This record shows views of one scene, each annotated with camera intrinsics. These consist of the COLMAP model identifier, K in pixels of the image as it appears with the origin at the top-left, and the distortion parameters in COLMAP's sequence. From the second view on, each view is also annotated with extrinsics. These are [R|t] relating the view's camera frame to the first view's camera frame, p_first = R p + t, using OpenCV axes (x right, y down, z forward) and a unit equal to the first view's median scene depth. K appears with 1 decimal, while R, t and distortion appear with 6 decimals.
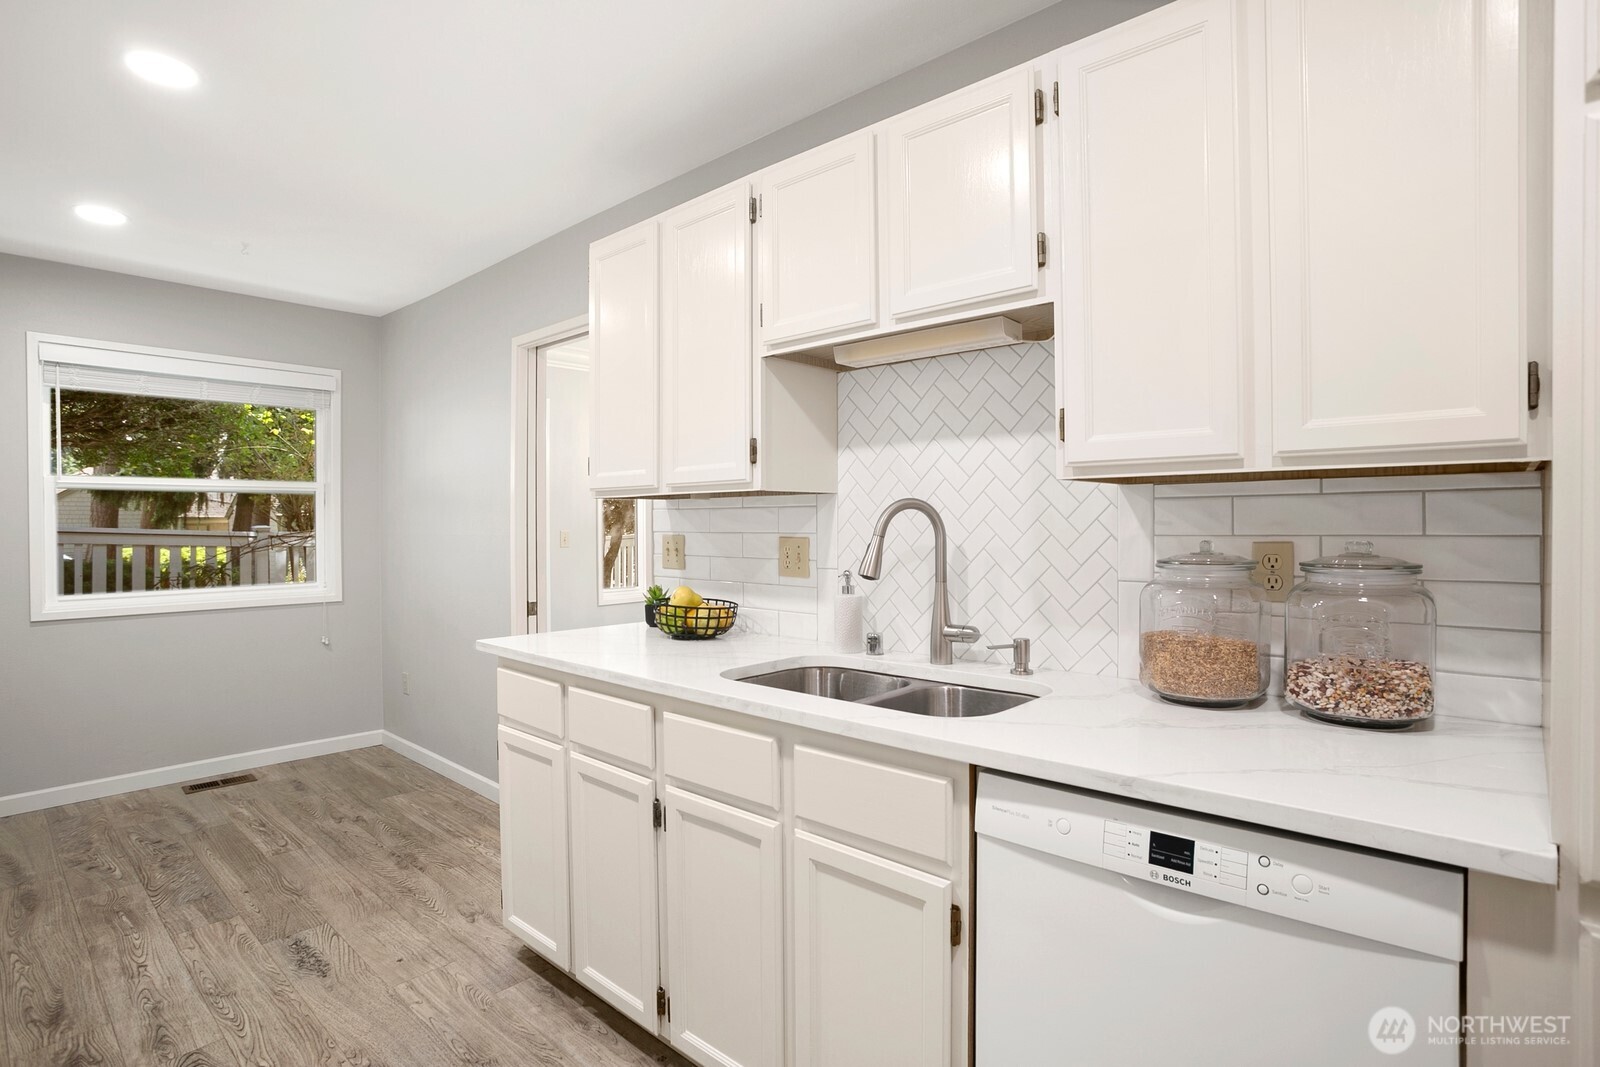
lens RADIAL K [[794.2, 0, 802.7], [0, 794.2, 526.3], [0, 0, 1]] dist [-0.080595, 0.032573]
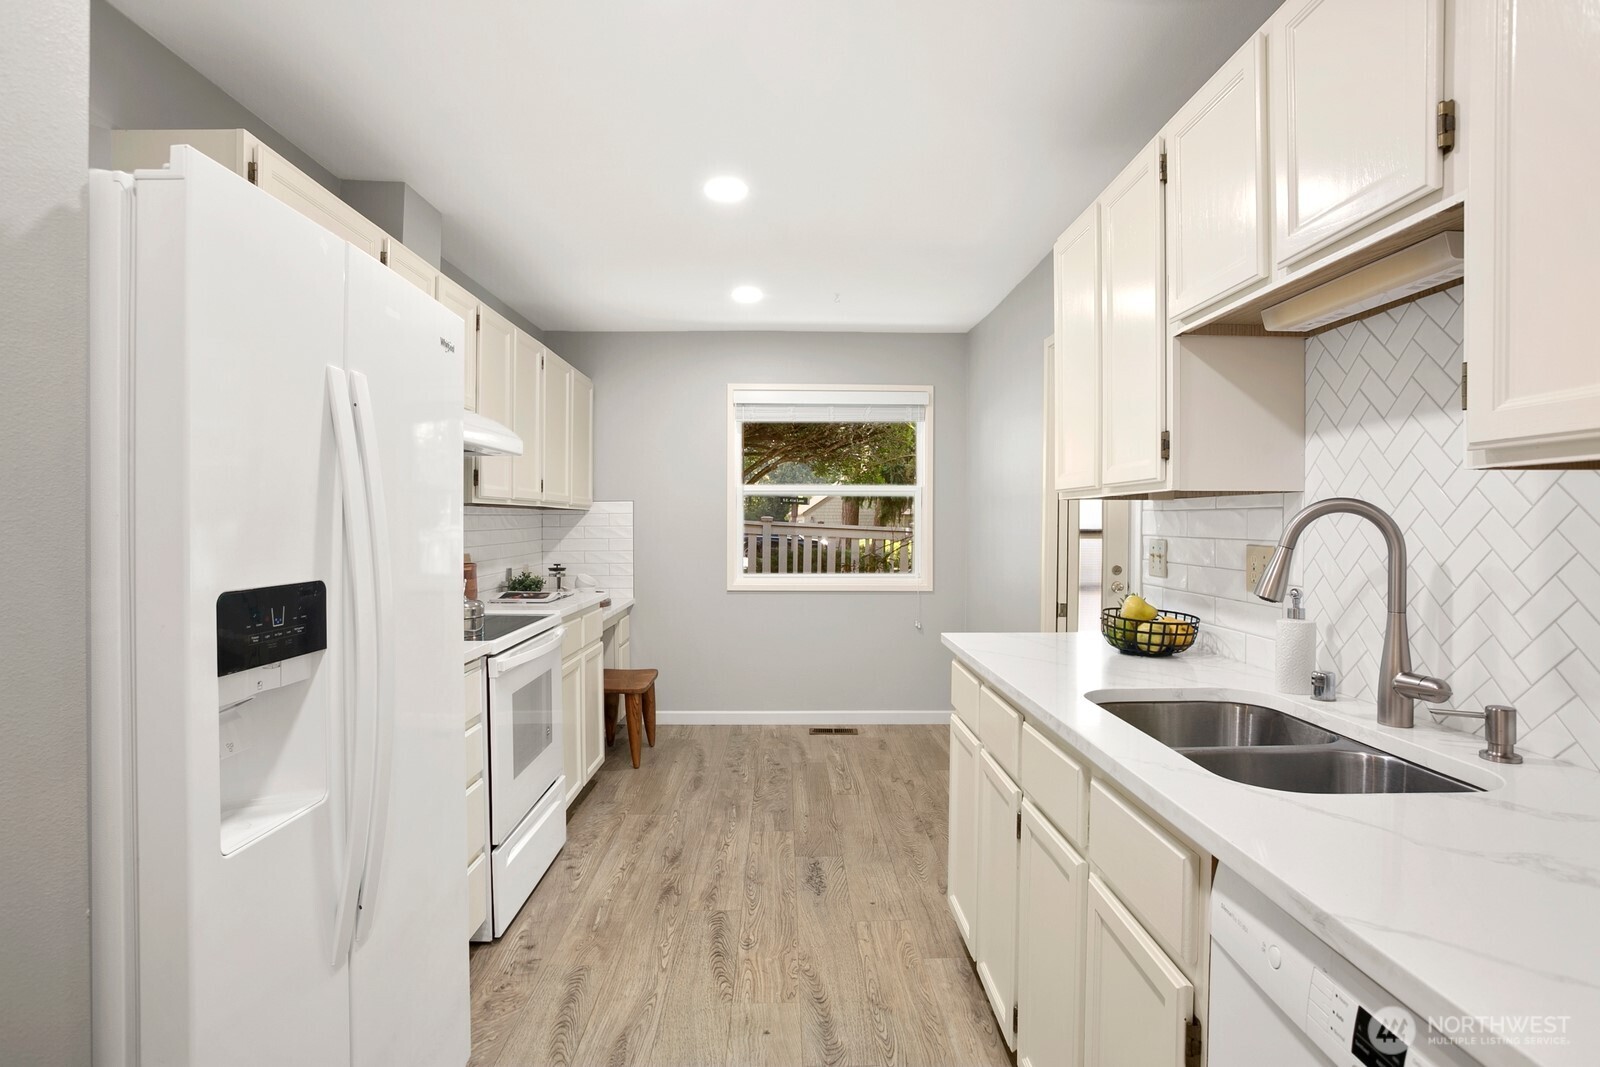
lens RADIAL K [[826.1, 0, 800.0], [0, 826.1, 533.5], [0, 0, 1]] dist [-0.043056, 0.000734]
pose [[0.680871, 0.018292, -0.732175, 0.270482], [-0.010139, 0.999828, 0.015550, -0.006635], [0.732333, -0.003164, 0.680939, 0.076817]]
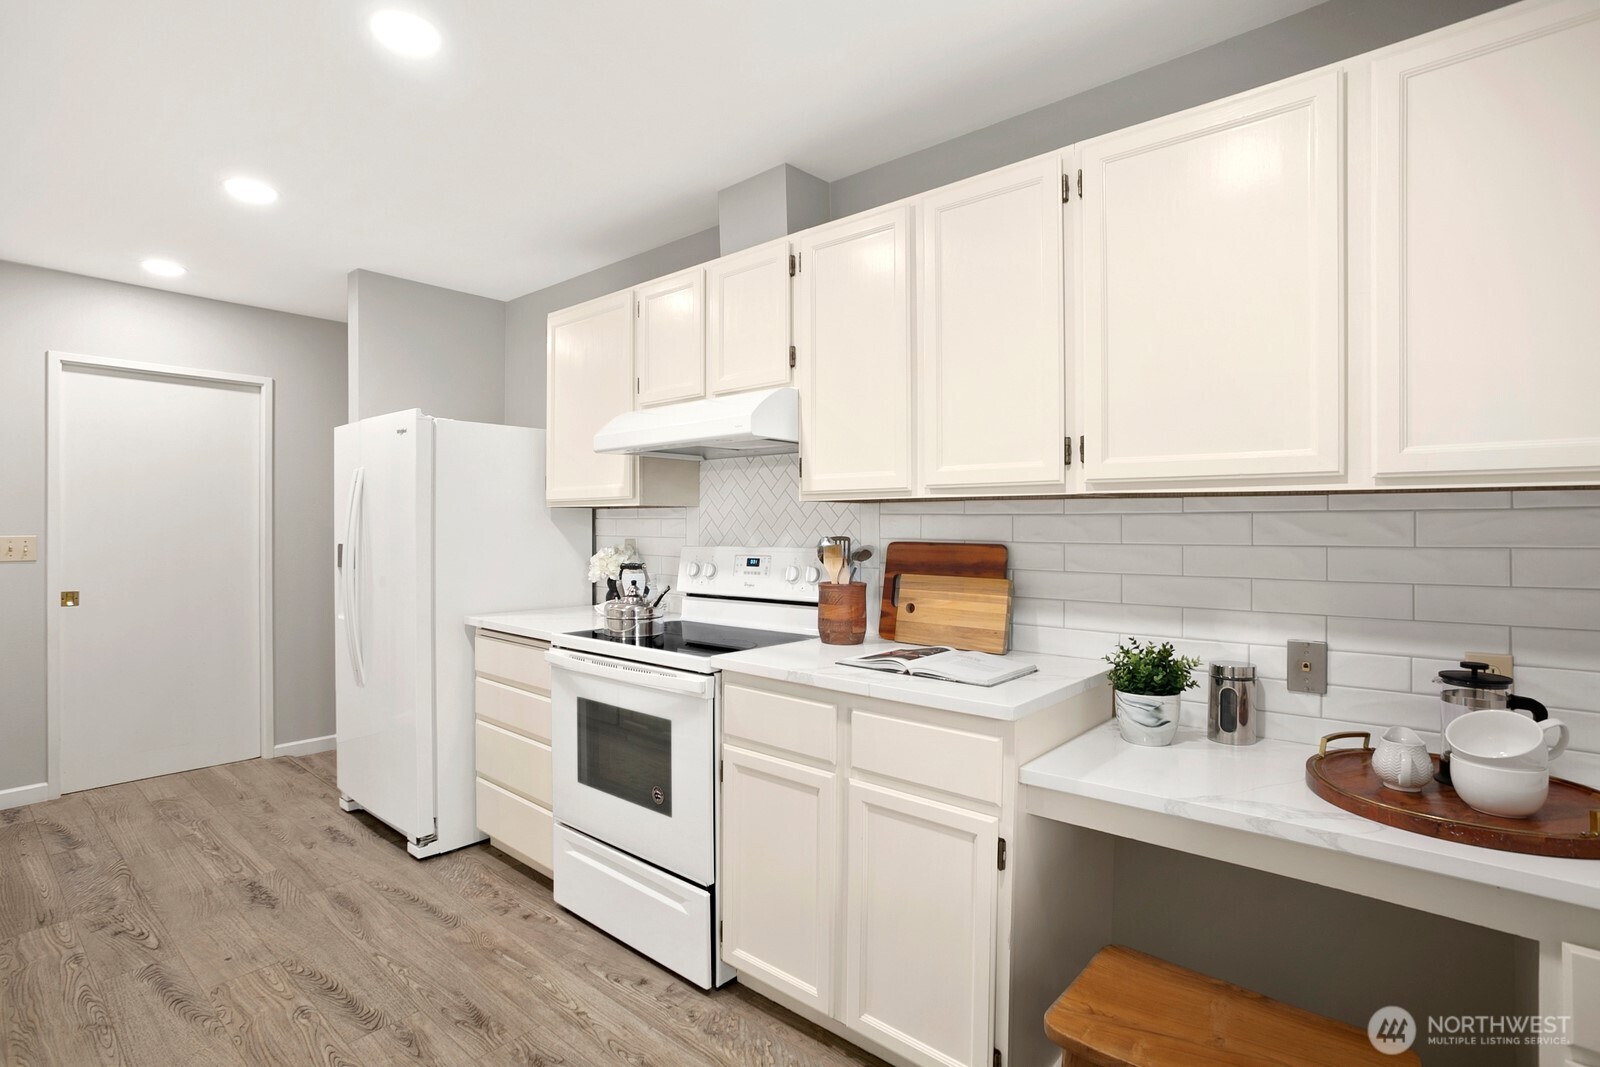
lens RADIAL K [[786.9, 0, 800.5], [0, 786.9, 517.9], [0, 0, 1]] dist [-0.057481, 0.032869]
pose [[-0.999905, 0.006005, -0.012403, -1.059849], [0.006018, 0.999981, -0.001036, -0.008684], [0.012397, -0.001111, -0.999923, 1.579534]]
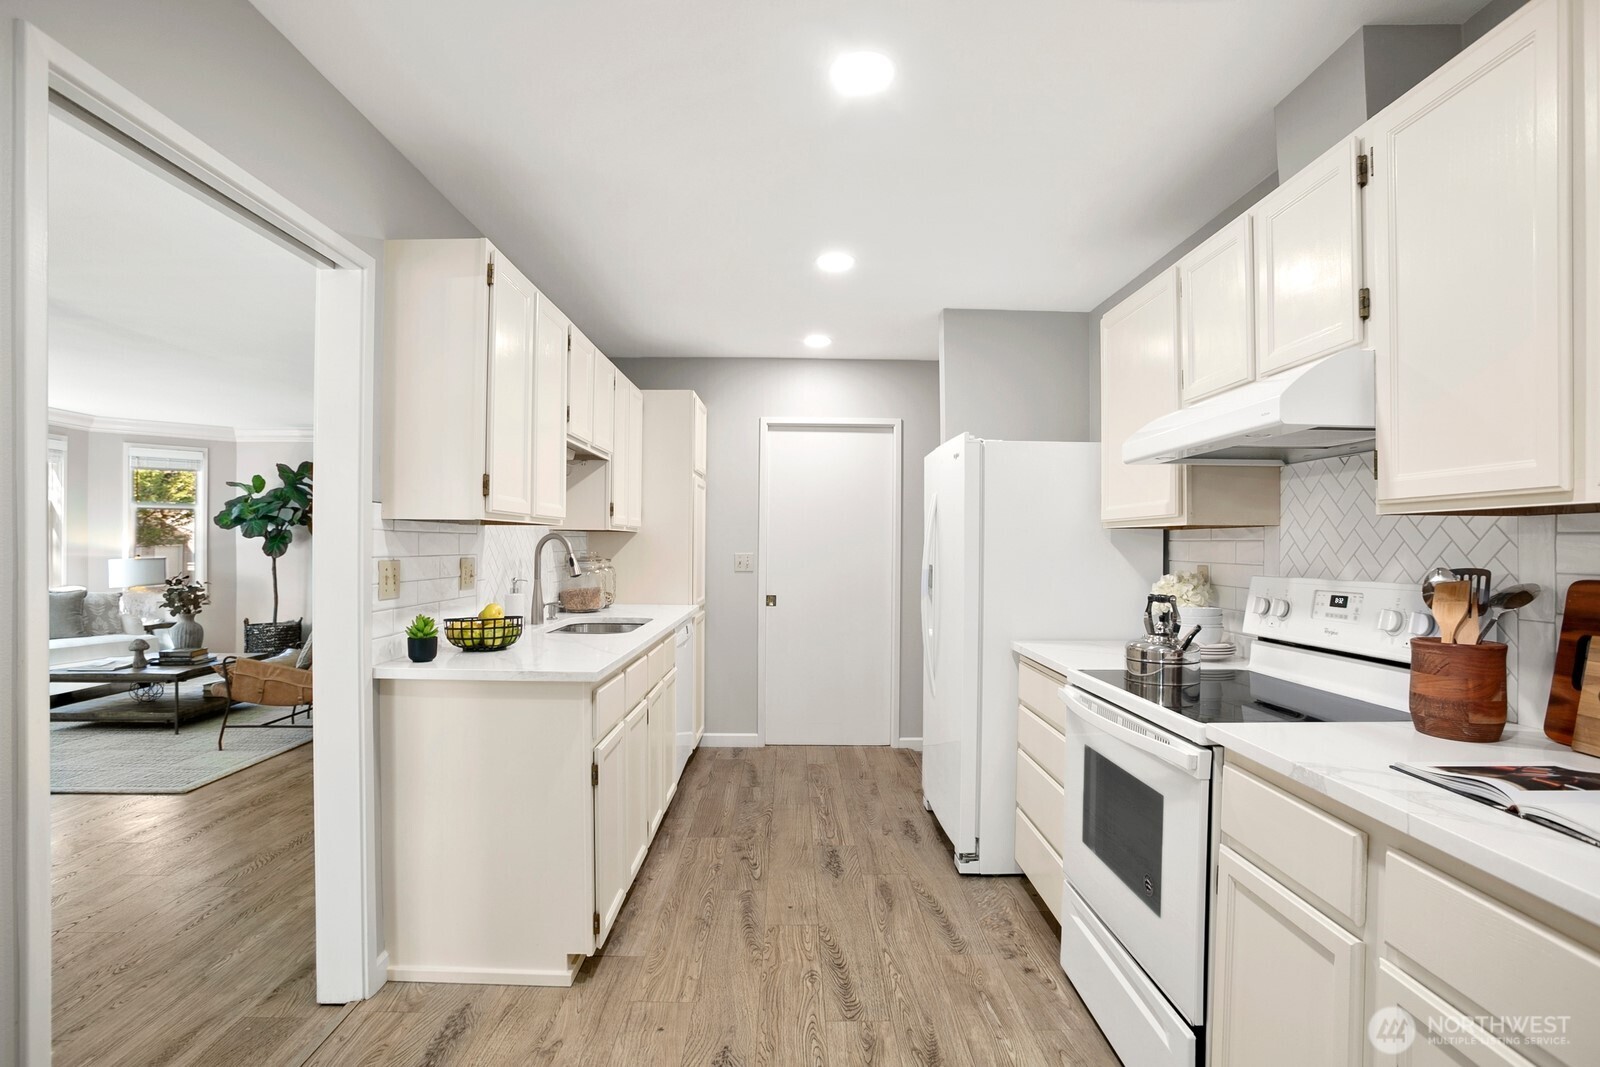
lens RADIAL K [[784.8, 0, 799.2], [0, 784.8, 538.8], [0, 0, 1]] dist [-0.070728, 0.032785]
pose [[-0.673526, 0.007029, 0.739130, -1.220475], [0.002112, 0.999969, -0.007586, -0.006352], [-0.739160, -0.003548, -0.673520, 1.387529]]
